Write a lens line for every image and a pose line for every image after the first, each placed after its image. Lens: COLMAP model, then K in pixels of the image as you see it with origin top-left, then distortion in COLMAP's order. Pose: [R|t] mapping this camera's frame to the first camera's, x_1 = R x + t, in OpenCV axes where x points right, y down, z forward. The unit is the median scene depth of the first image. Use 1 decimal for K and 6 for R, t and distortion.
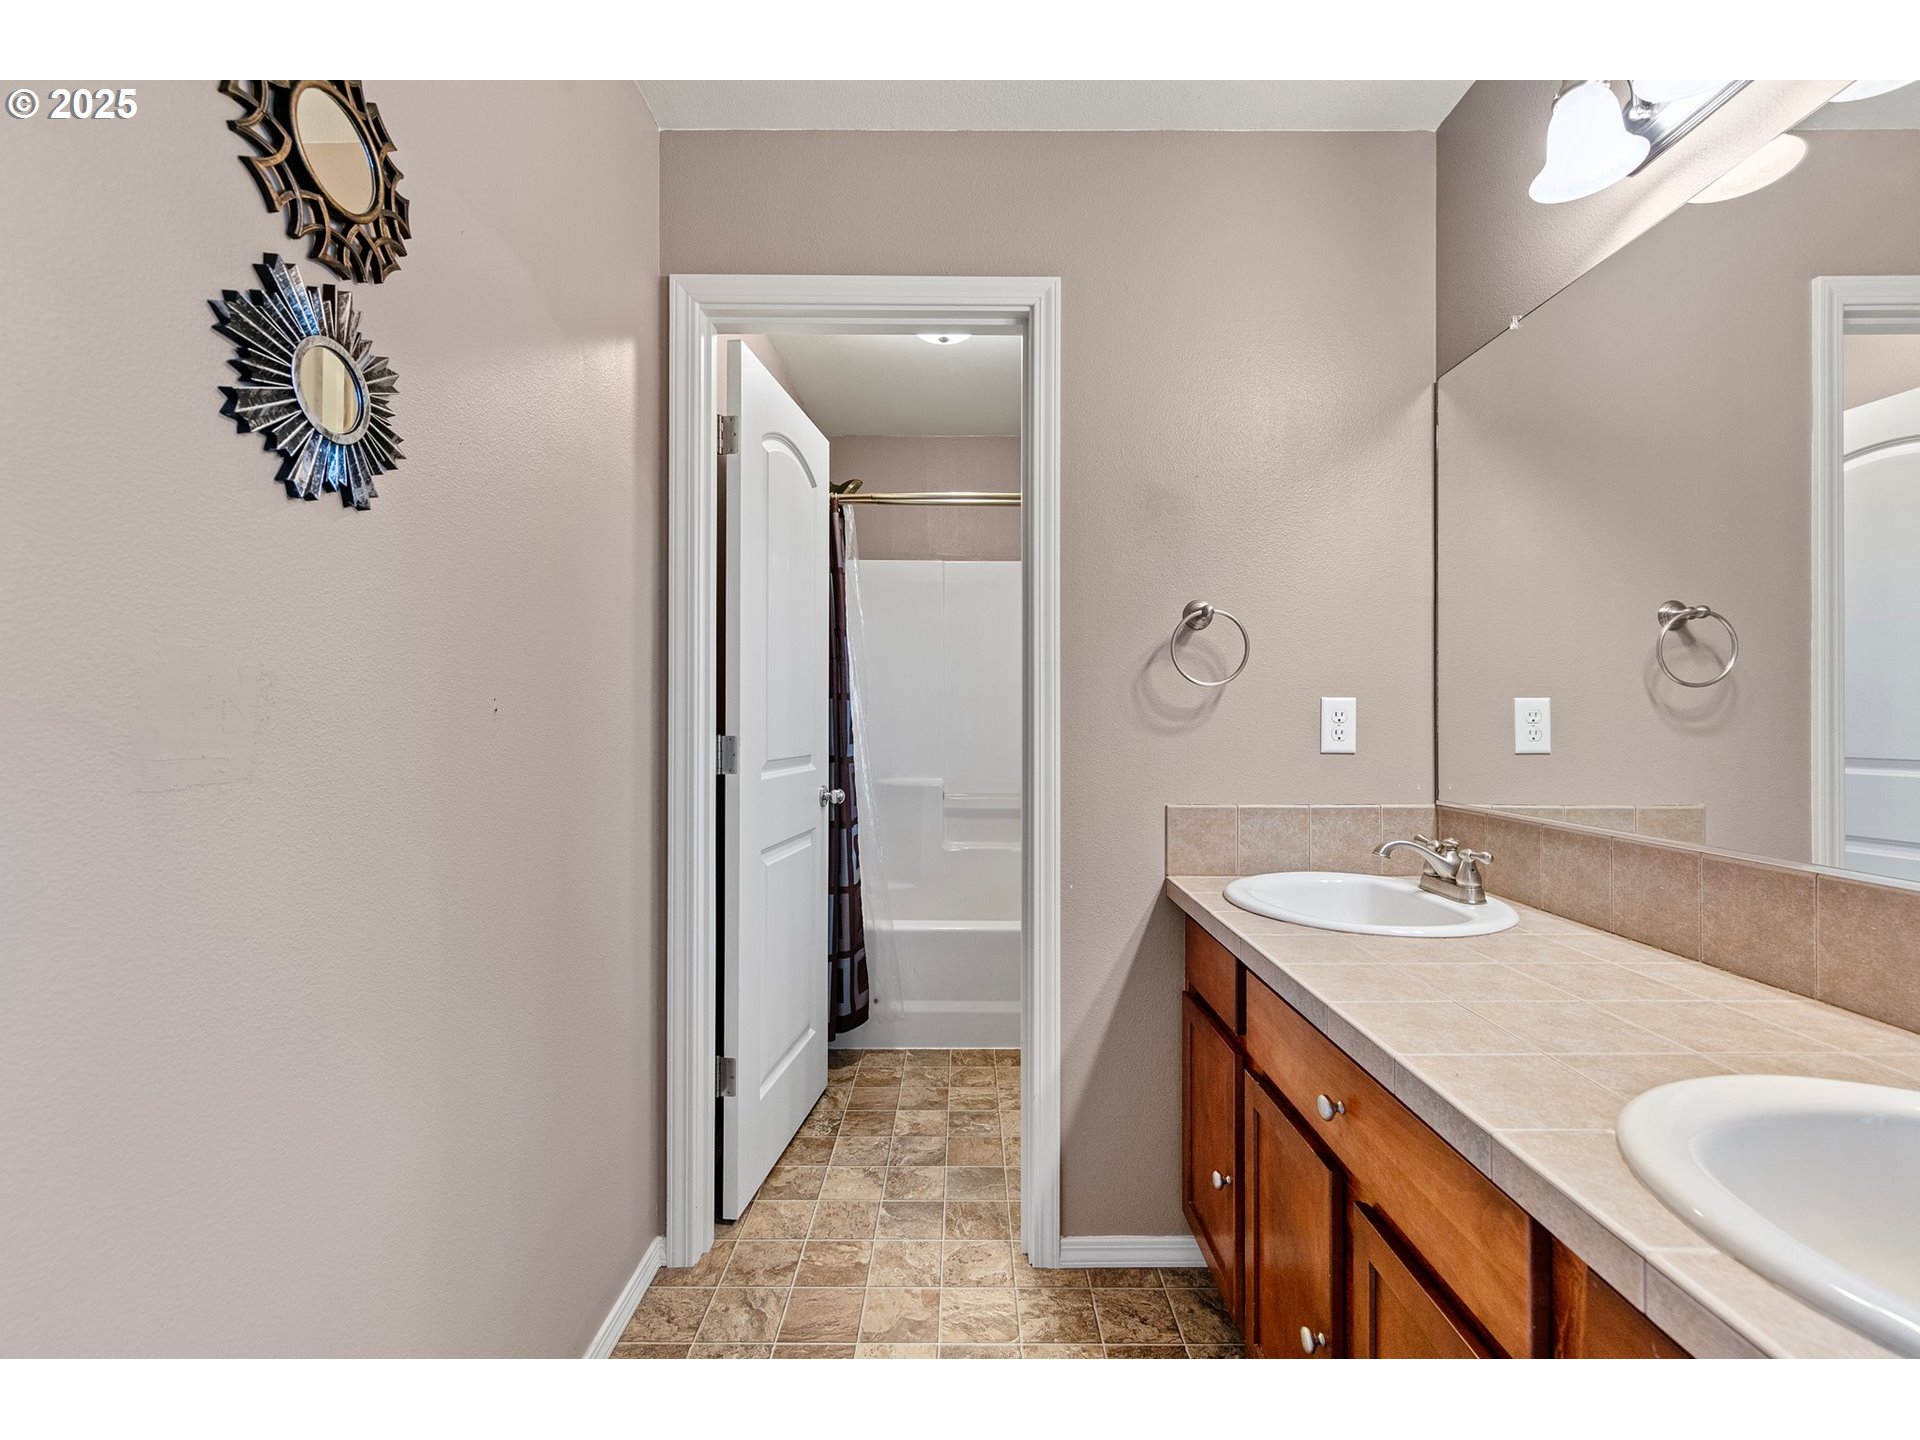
lens RADIAL K [[823.7, 0, 964.2], [0, 823.7, 714.5], [0, 0, 1]] dist [0.010149, -0.003722]
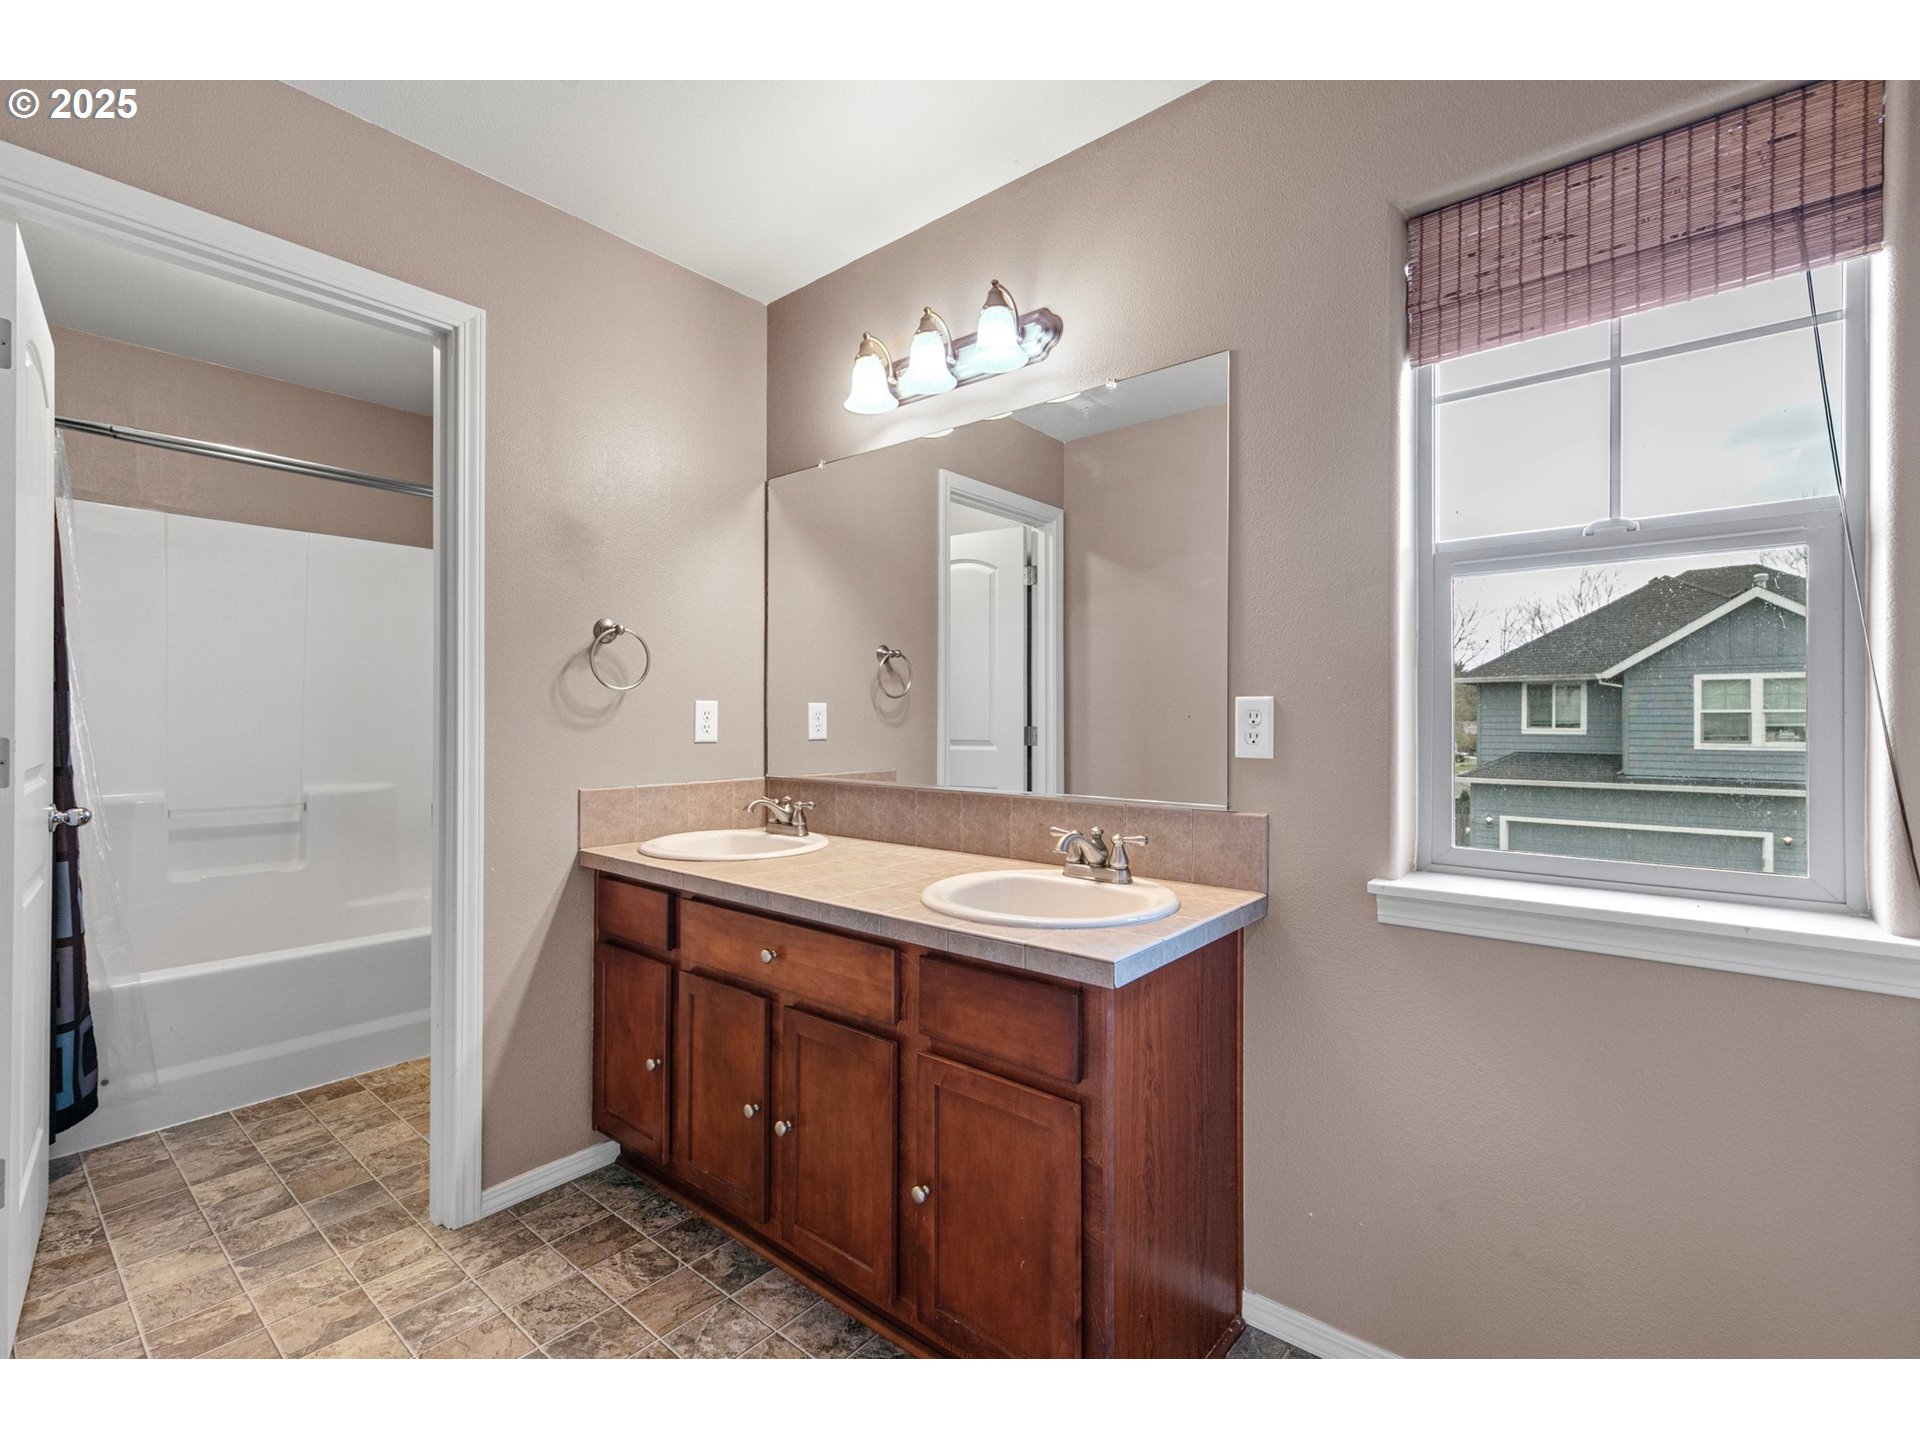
lens RADIAL K [[847.9, 0, 983.6], [0, 847.9, 716.7], [0, 0, 1]] dist [-0.000905, 0.000050]
pose [[0.623476, 0.001604, 0.781841, -0.342662], [-0.005853, 0.999979, 0.002616, -0.001034], [-0.781820, -0.006207, 0.623473, -0.210407]]
